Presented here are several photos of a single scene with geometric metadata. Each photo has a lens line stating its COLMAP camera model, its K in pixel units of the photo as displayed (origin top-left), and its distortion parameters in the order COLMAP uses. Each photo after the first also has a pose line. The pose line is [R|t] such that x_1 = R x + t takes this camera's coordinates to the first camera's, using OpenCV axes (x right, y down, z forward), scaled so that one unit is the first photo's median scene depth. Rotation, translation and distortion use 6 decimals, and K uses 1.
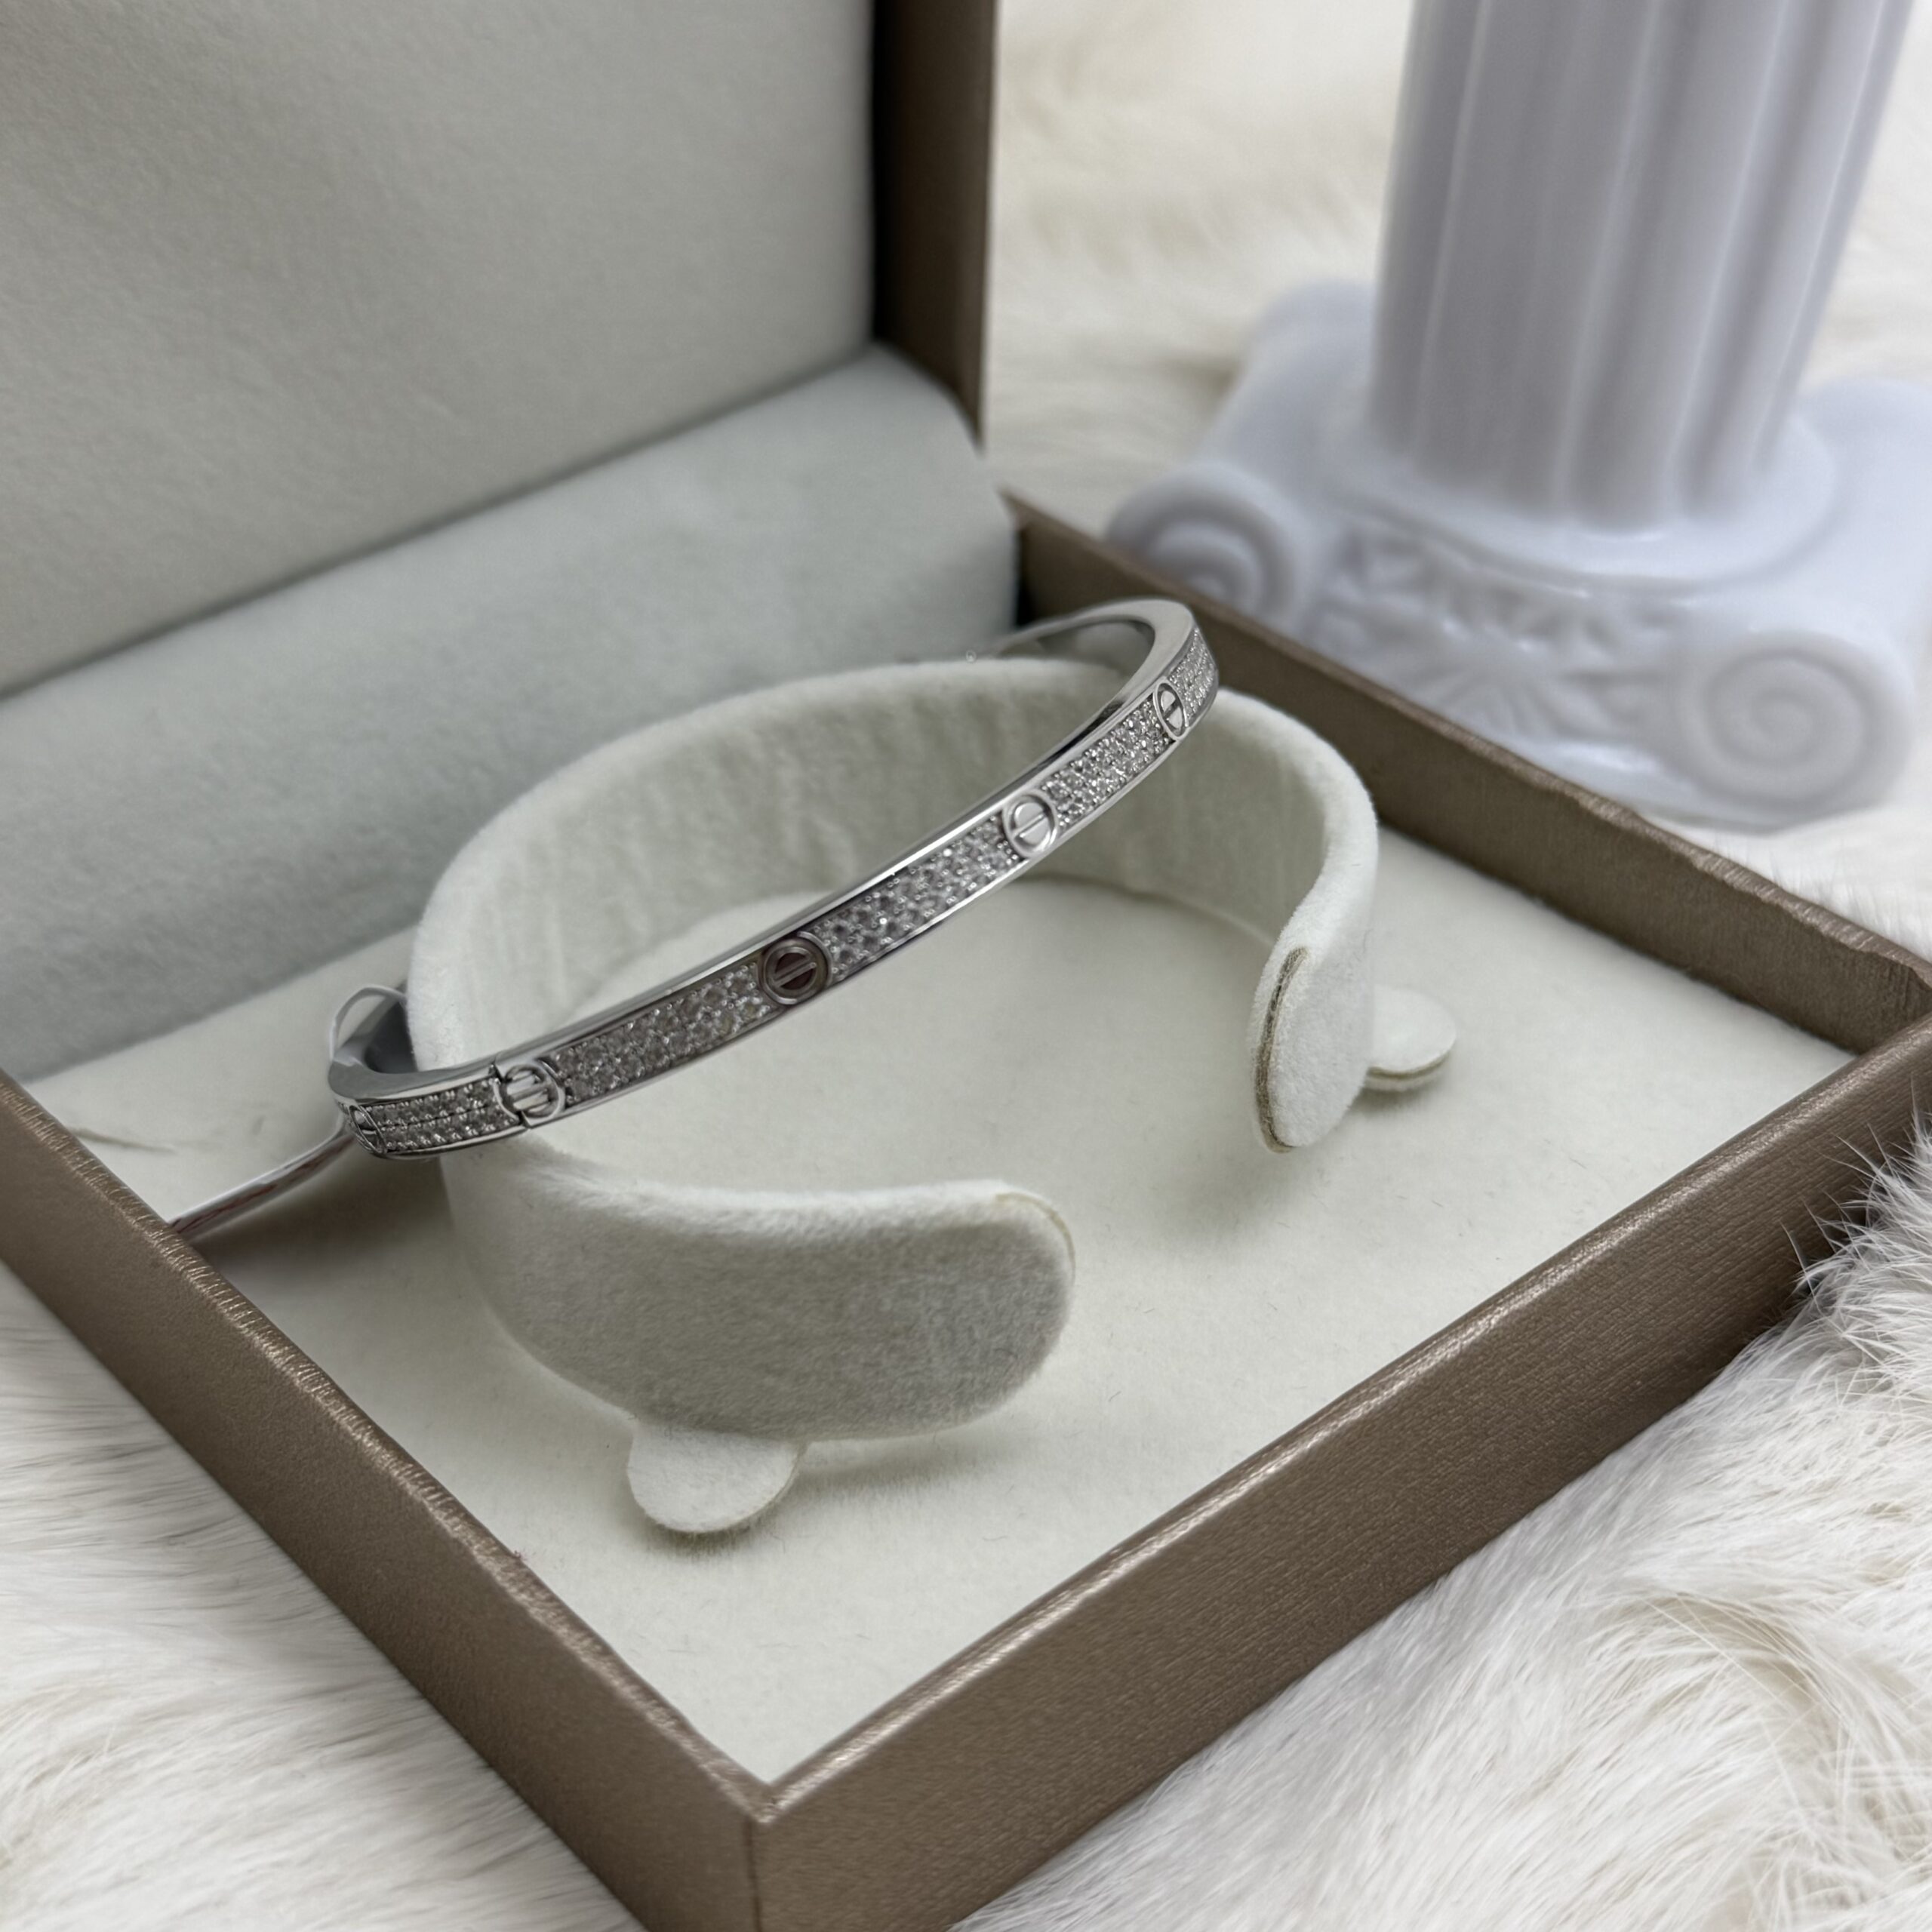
lens RADIAL K [[3287.7, 0, 966.0], [0, 3287.7, 966.0], [0, 0, 1]] dist [0.221476, -0.742985]
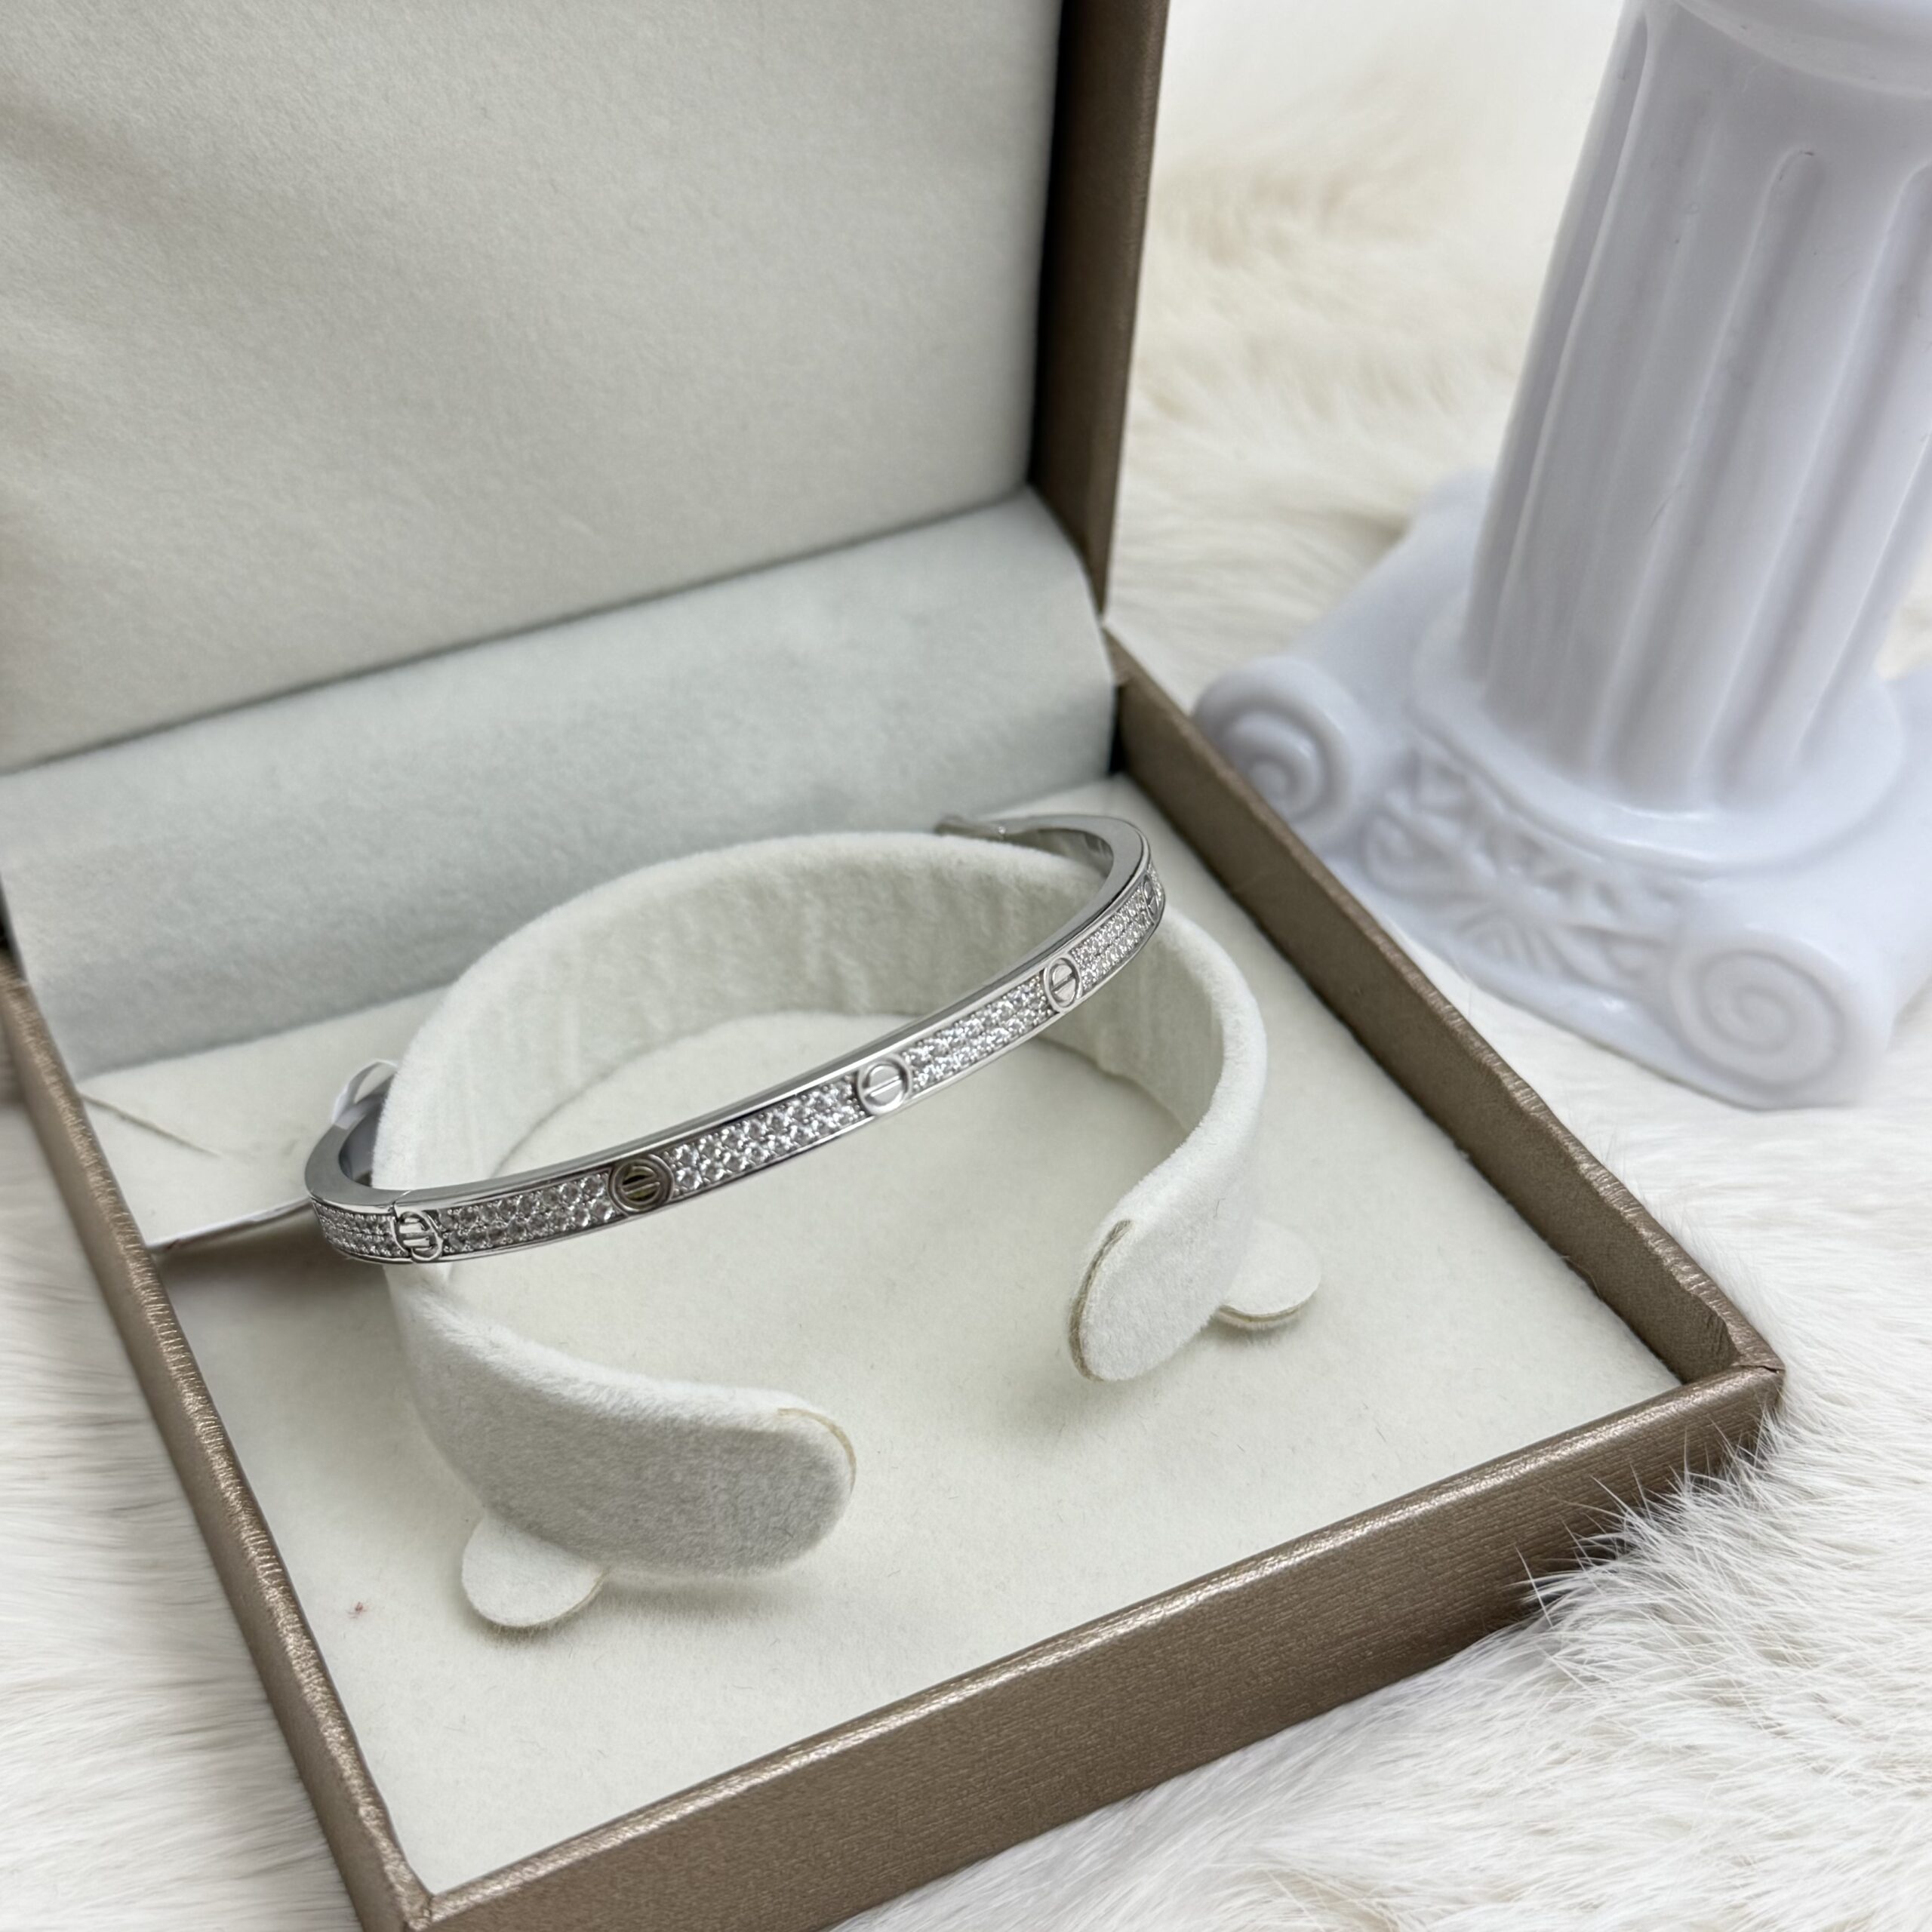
lens RADIAL K [[3281.5, 0, 989.2], [0, 3281.5, 959.4], [0, 0, 1]] dist [0.180498, -0.329749]
pose [[0.969989, 0.187860, -0.154368, 0.199270], [-0.173131, 0.979393, 0.103997, -0.188538], [0.170724, -0.074150, 0.982525, -0.091046]]
